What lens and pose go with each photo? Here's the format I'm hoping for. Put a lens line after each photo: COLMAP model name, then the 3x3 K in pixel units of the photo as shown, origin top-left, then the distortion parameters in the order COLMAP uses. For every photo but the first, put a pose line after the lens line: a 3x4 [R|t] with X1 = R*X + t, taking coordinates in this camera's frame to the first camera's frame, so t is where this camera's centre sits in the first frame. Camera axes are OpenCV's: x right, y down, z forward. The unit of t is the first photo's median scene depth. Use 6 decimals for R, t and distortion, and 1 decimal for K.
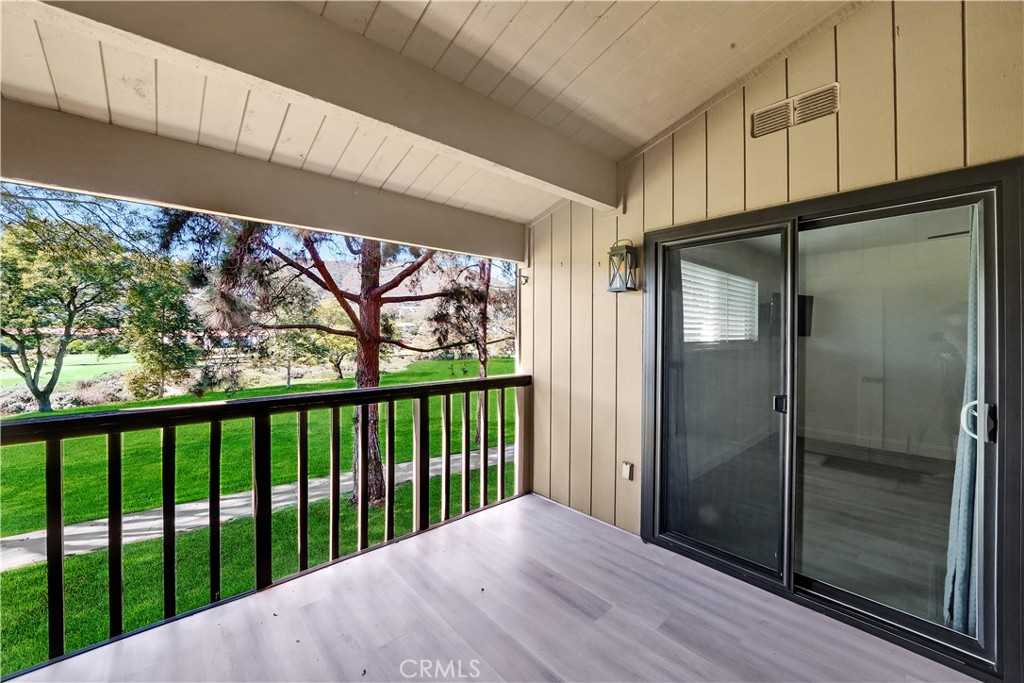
lens RADIAL K [[394.6, 0, 514.4], [0, 394.6, 337.0], [0, 0, 1]] dist [-0.000536, -0.000025]
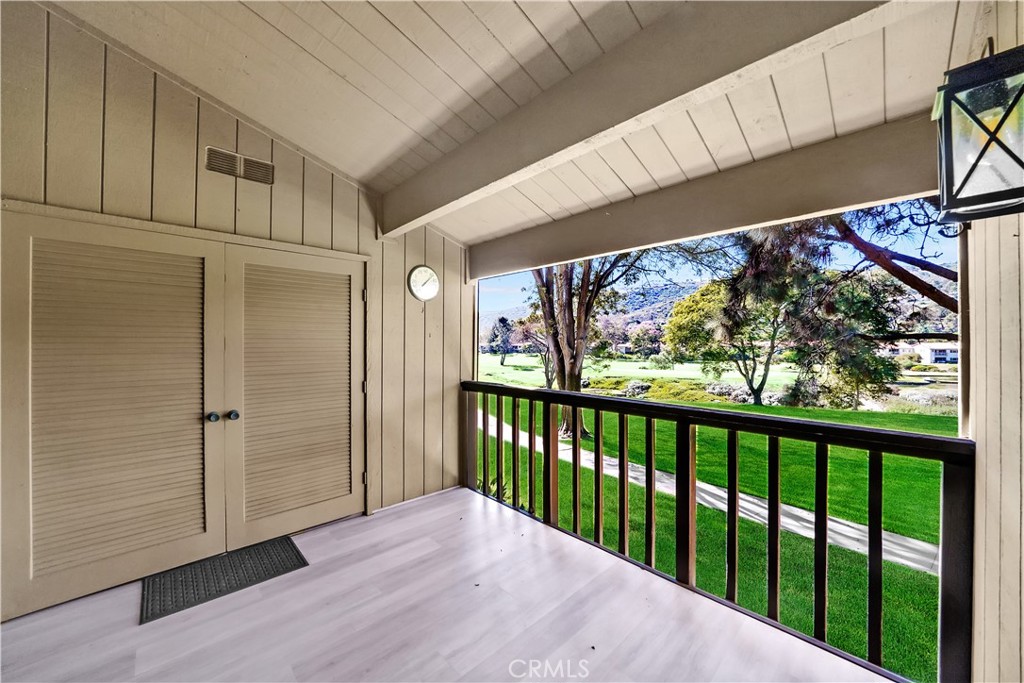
lens RADIAL K [[394.6, 0, 509.1], [0, 394.6, 342.4], [0, 0, 1]] dist [-0.000536, -0.000025]
pose [[0.034420, -0.018902, -0.999229, 0.100019], [-0.007364, 0.999789, -0.019167, 0.012179], [0.999380, 0.008018, 0.034273, 0.130531]]
